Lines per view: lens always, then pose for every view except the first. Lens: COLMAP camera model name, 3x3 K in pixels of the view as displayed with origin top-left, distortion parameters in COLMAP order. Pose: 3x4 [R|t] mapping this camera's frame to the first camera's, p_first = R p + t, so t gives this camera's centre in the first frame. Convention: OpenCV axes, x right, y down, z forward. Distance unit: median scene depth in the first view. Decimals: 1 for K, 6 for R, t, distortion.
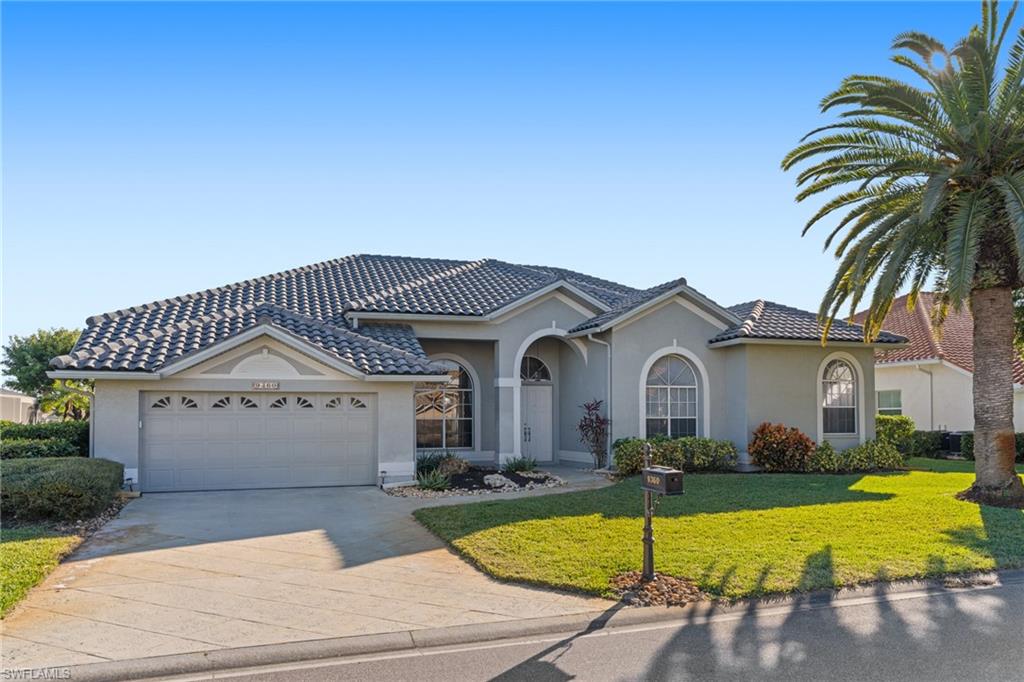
lens RADIAL K [[699.8, 0, 511.0], [0, 699.8, 302.9], [0, 0, 1]] dist [0.000426, 0.000923]
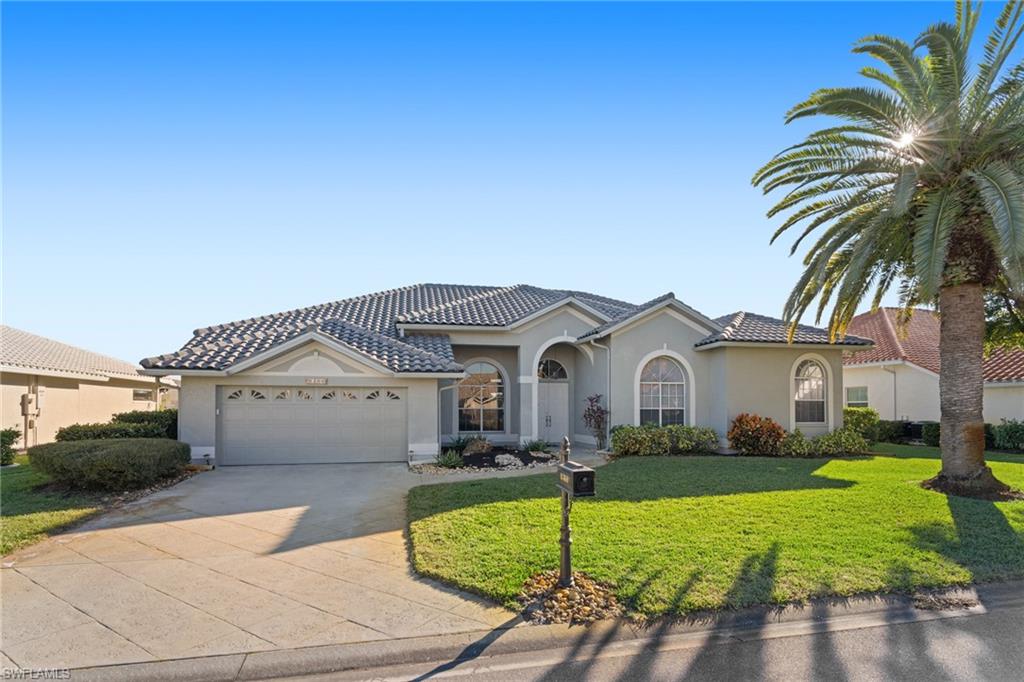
lens RADIAL K [[496.3, 0, 512.0], [0, 496.3, 341.0], [0, 0, 1]] dist [0.001652, 0.000107]
pose [[0.993328, -0.010786, -0.114818, 0.092789], [0.014118, 0.999501, 0.028243, 0.025458], [0.114456, -0.029675, 0.992985, 0.159668]]
